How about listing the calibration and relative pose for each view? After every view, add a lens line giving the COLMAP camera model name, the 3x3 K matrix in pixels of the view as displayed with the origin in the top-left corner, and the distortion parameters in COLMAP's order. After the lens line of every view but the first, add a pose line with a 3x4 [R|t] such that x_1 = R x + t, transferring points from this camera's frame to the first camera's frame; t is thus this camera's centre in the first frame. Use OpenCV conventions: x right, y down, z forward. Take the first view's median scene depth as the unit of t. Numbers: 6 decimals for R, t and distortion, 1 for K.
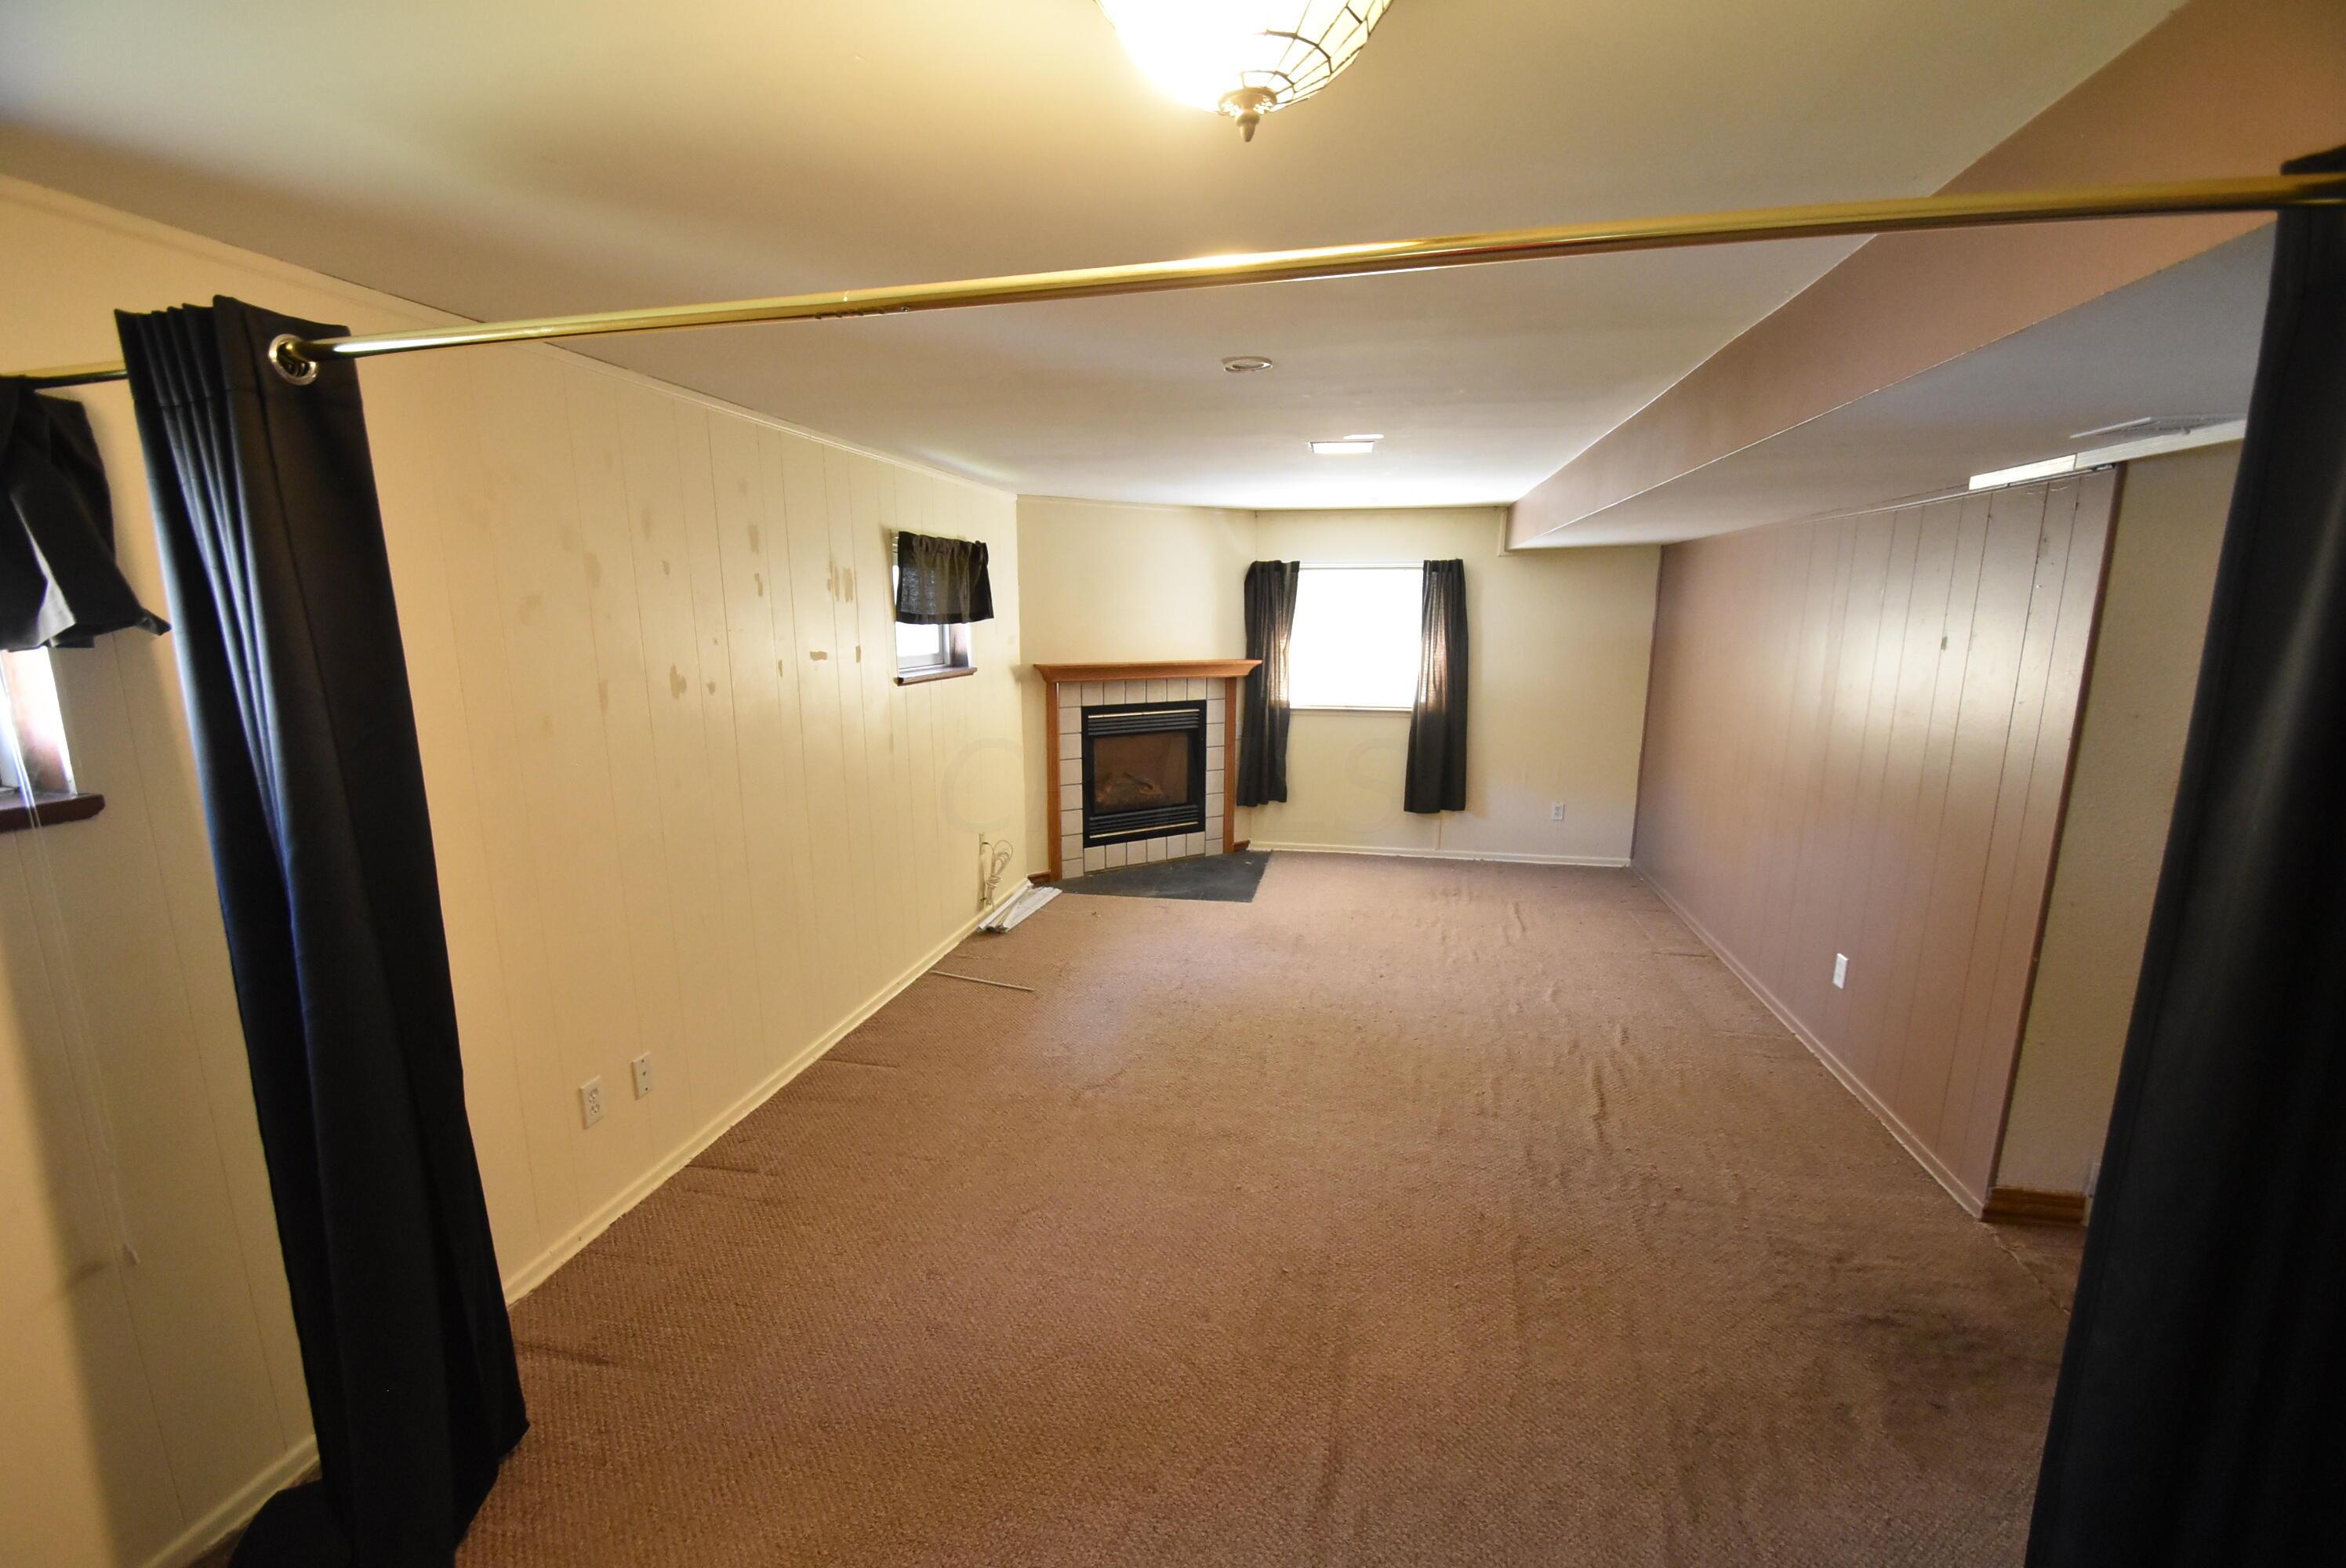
lens RADIAL K [[1033.7, 0, 1169.0], [0, 1033.7, 817.2], [0, 0, 1]] dist [0.017909, -0.017247]
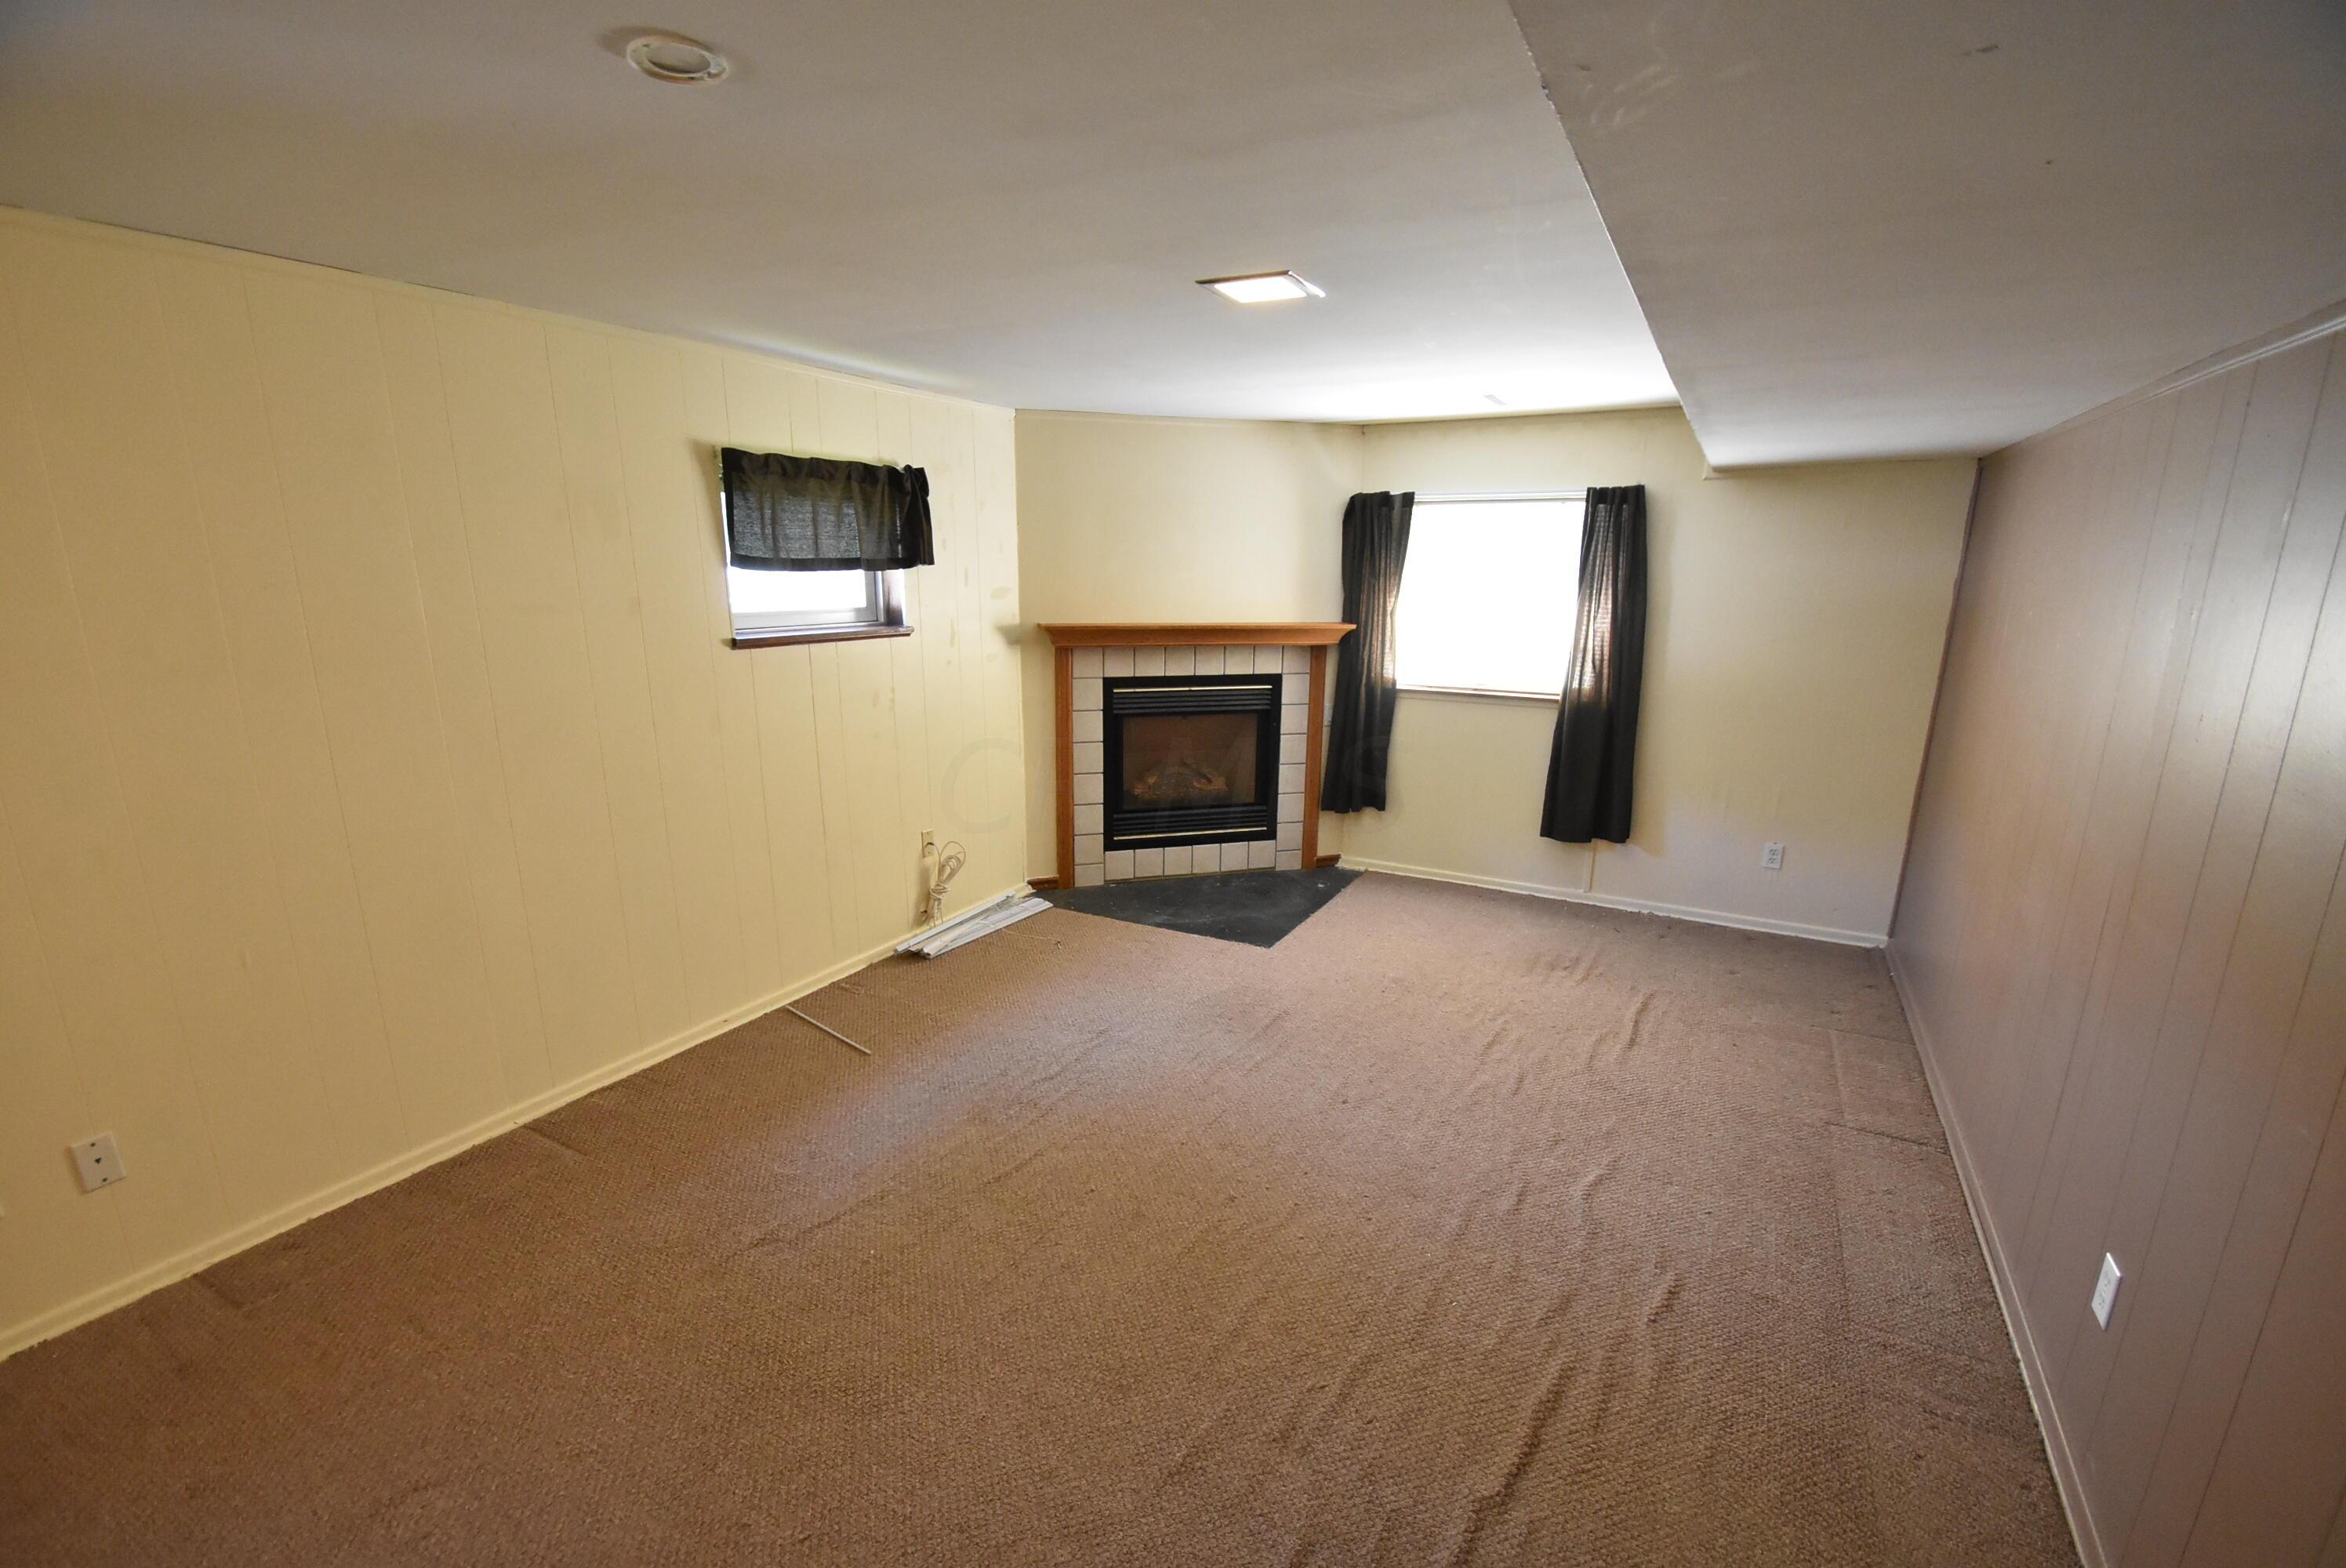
lens RADIAL K [[1033.7, 0, 1169.0], [0, 1033.7, 817.2], [0, 0, 1]] dist [0.017909, -0.017247]
pose [[0.952688, 0.077506, -0.293901, 0.203302], [-0.064782, 0.996502, 0.052799, -0.043348], [0.296965, -0.031261, 0.954377, 0.236529]]
